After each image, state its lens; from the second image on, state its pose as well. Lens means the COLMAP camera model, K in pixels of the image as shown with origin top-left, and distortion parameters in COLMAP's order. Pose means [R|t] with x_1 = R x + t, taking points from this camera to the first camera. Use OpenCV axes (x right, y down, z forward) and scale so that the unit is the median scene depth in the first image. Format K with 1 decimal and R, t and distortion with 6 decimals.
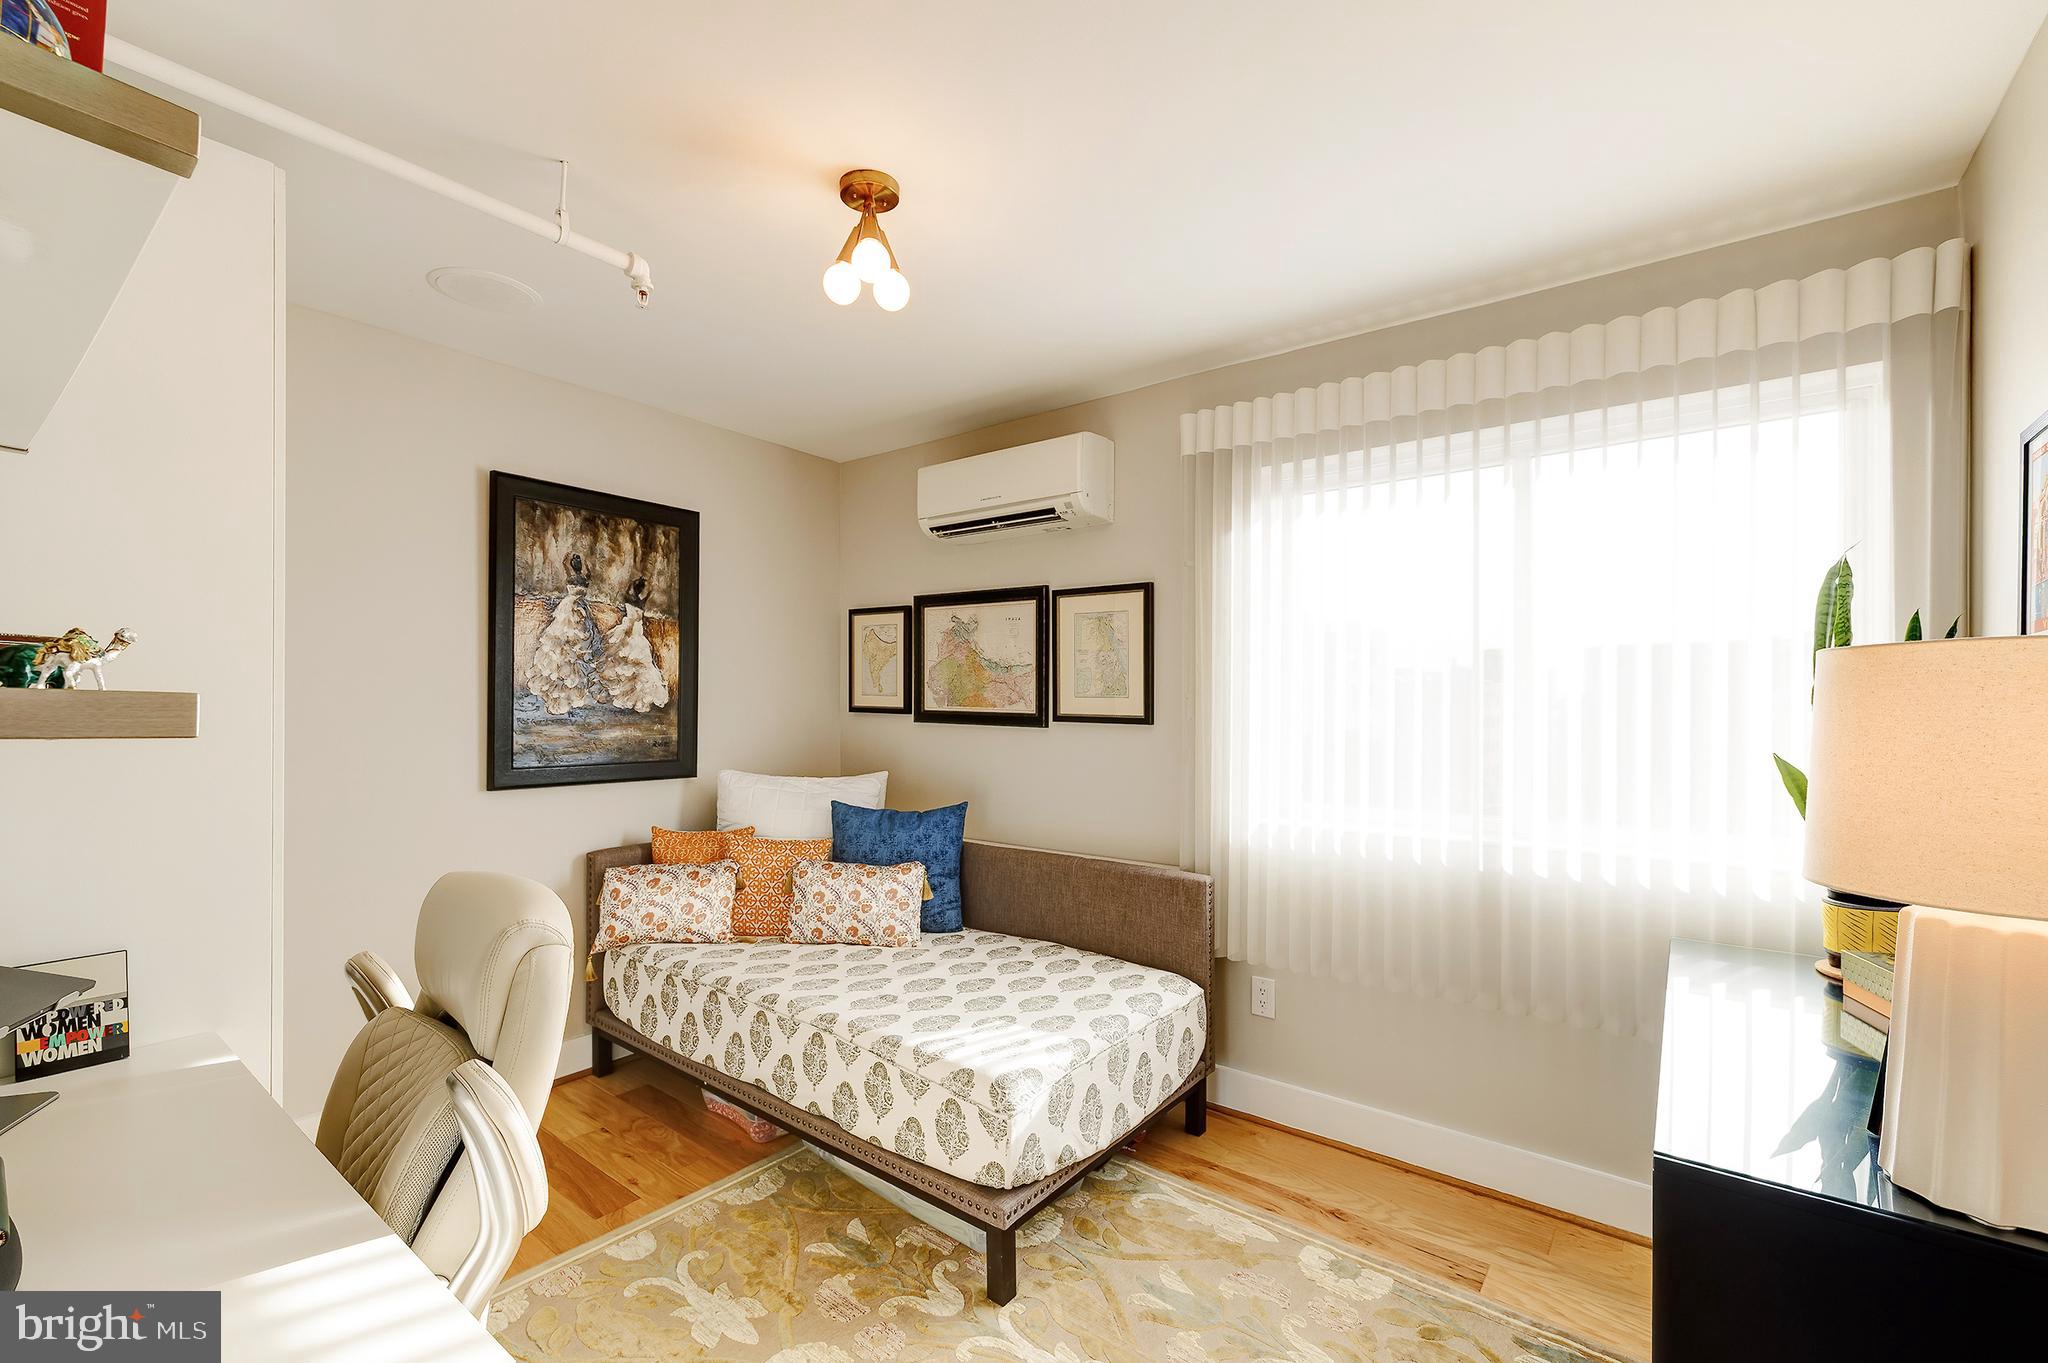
lens RADIAL K [[864.8, 0, 1027.6], [0, 864.8, 701.8], [0, 0, 1]] dist [0.001427, 0.000142]
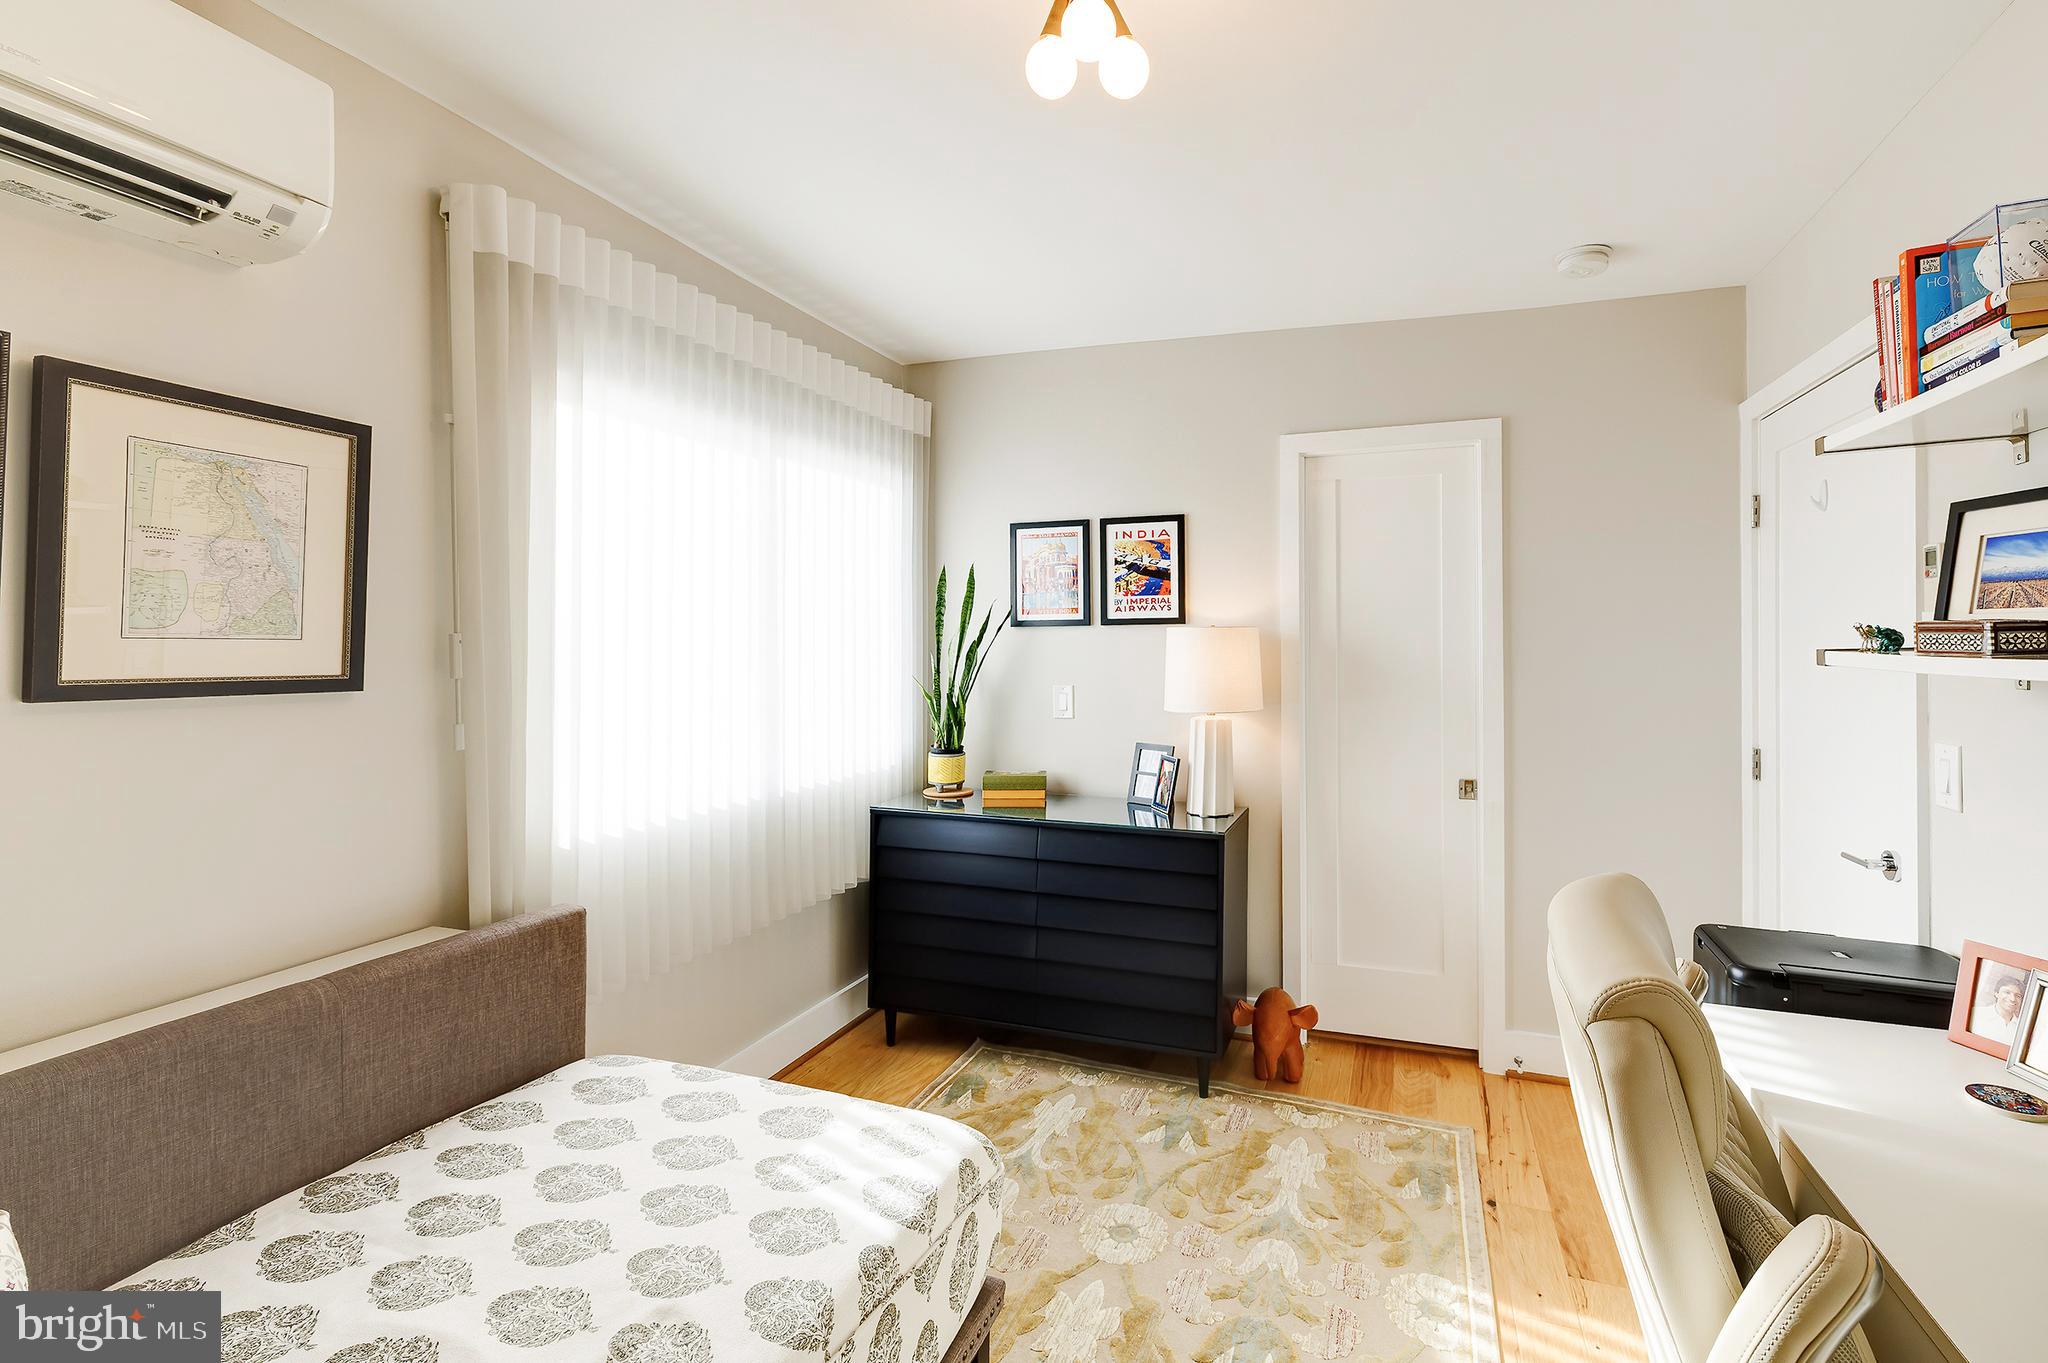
lens RADIAL K [[897.3, 0, 1109.6], [0, 897.3, 622.4], [0, 0, 1]] dist [-0.001004, -0.000249]
pose [[-0.334262, 0.014843, 0.942363, -0.517552], [-0.004492, 0.999840, -0.017341, -0.007740], [-0.942470, -0.010030, -0.334141, 0.717743]]
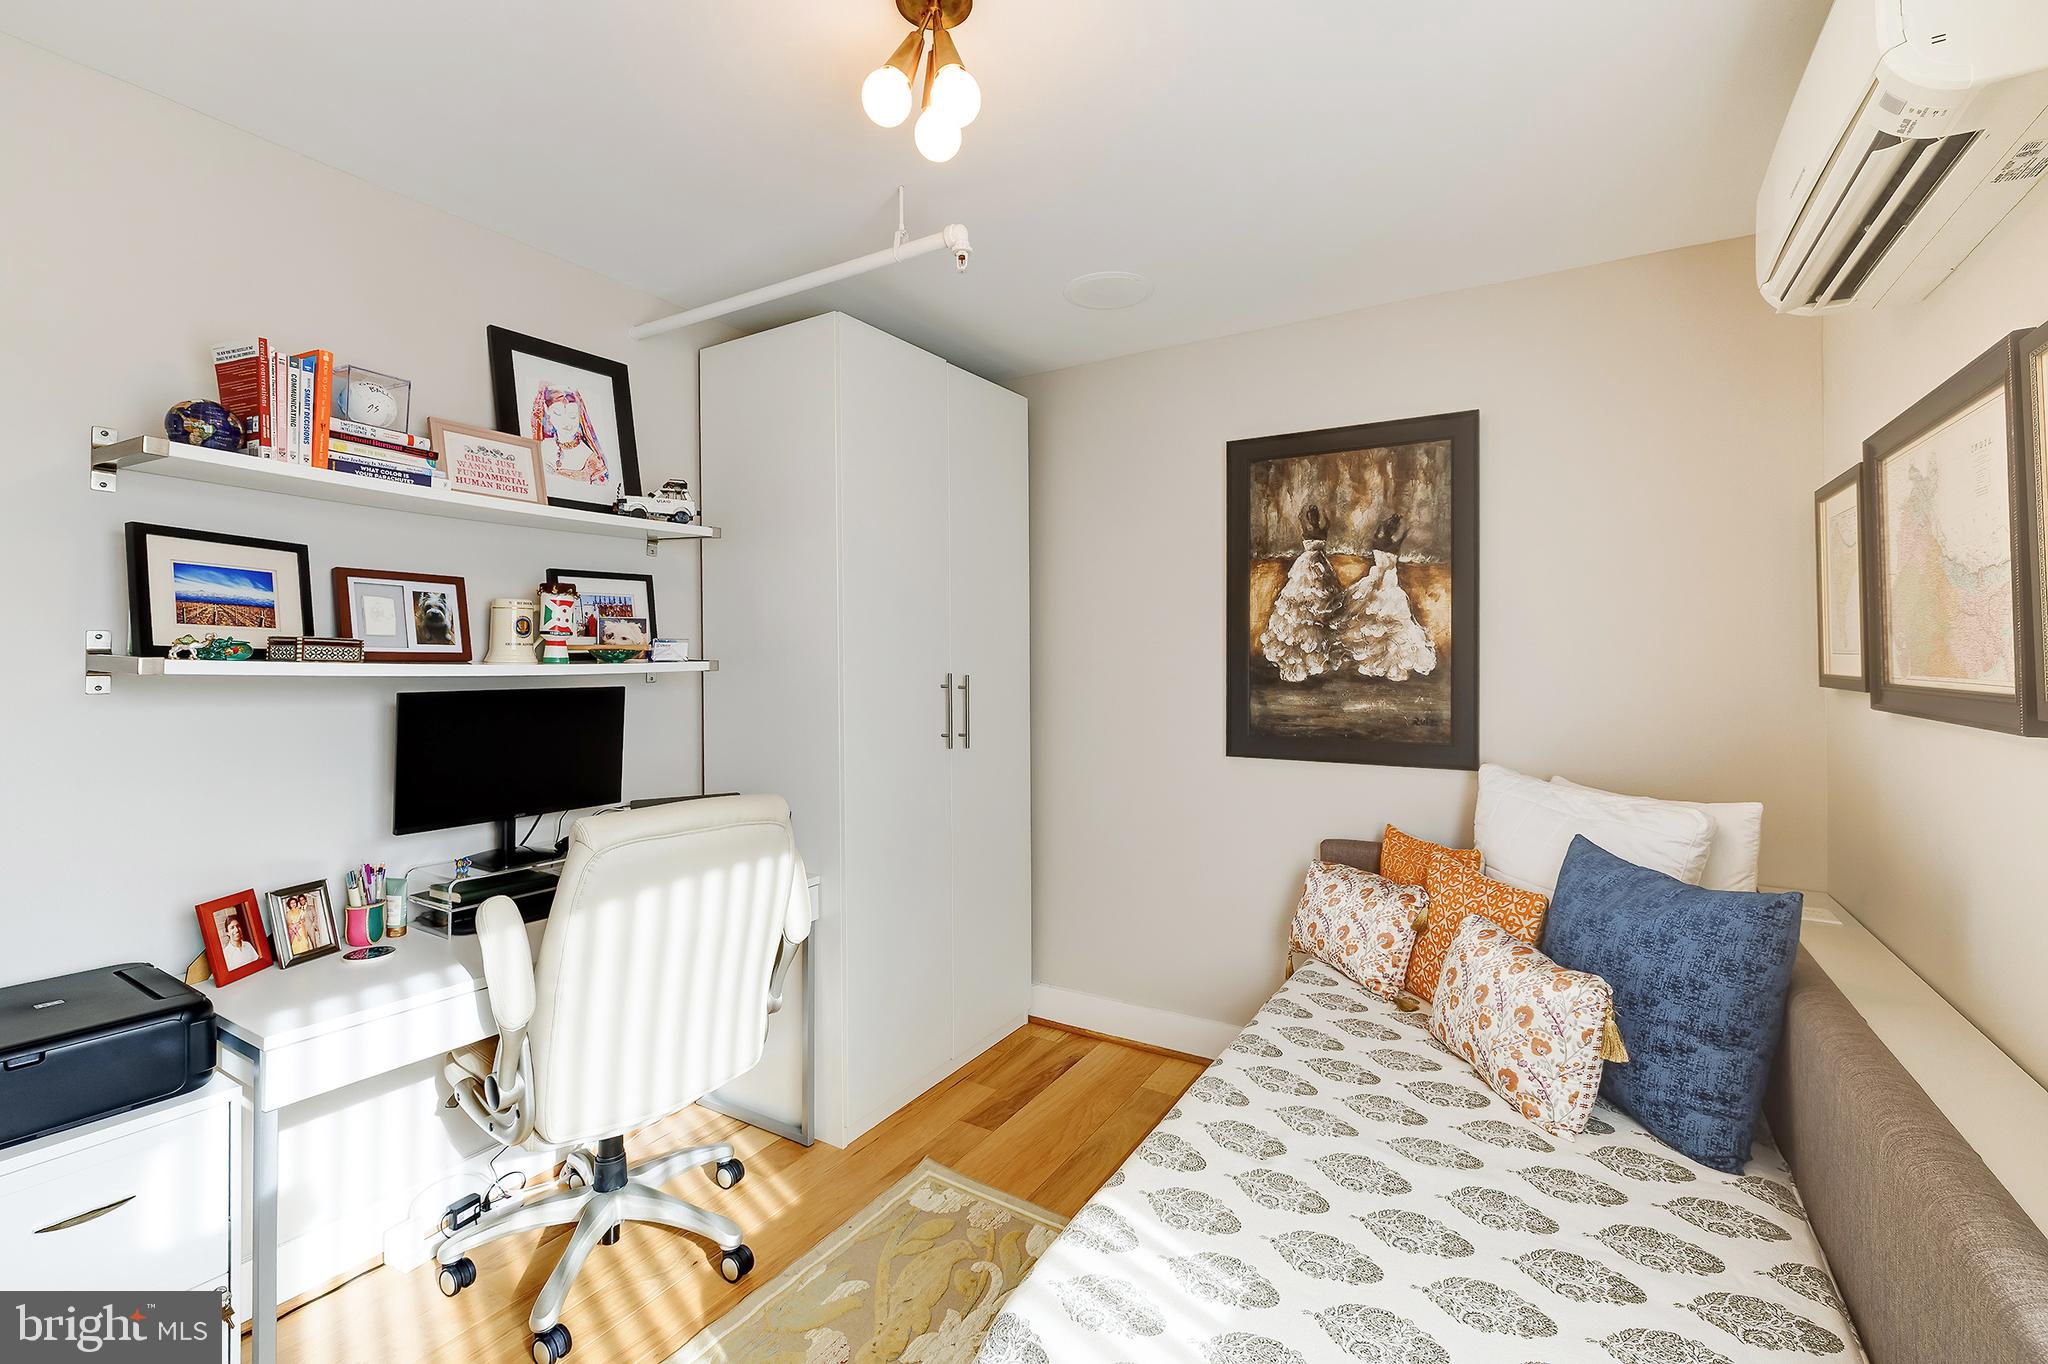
lens RADIAL K [[877.8, 0, 1024.2], [0, 877.8, 656.9], [0, 0, 1]] dist [0.002613, 0.000185]
pose [[0.113195, -0.017108, -0.993426, 0.343896], [-0.000538, 0.999851, -0.017280, 0.004033], [0.993573, 0.002490, 0.113169, 0.583961]]
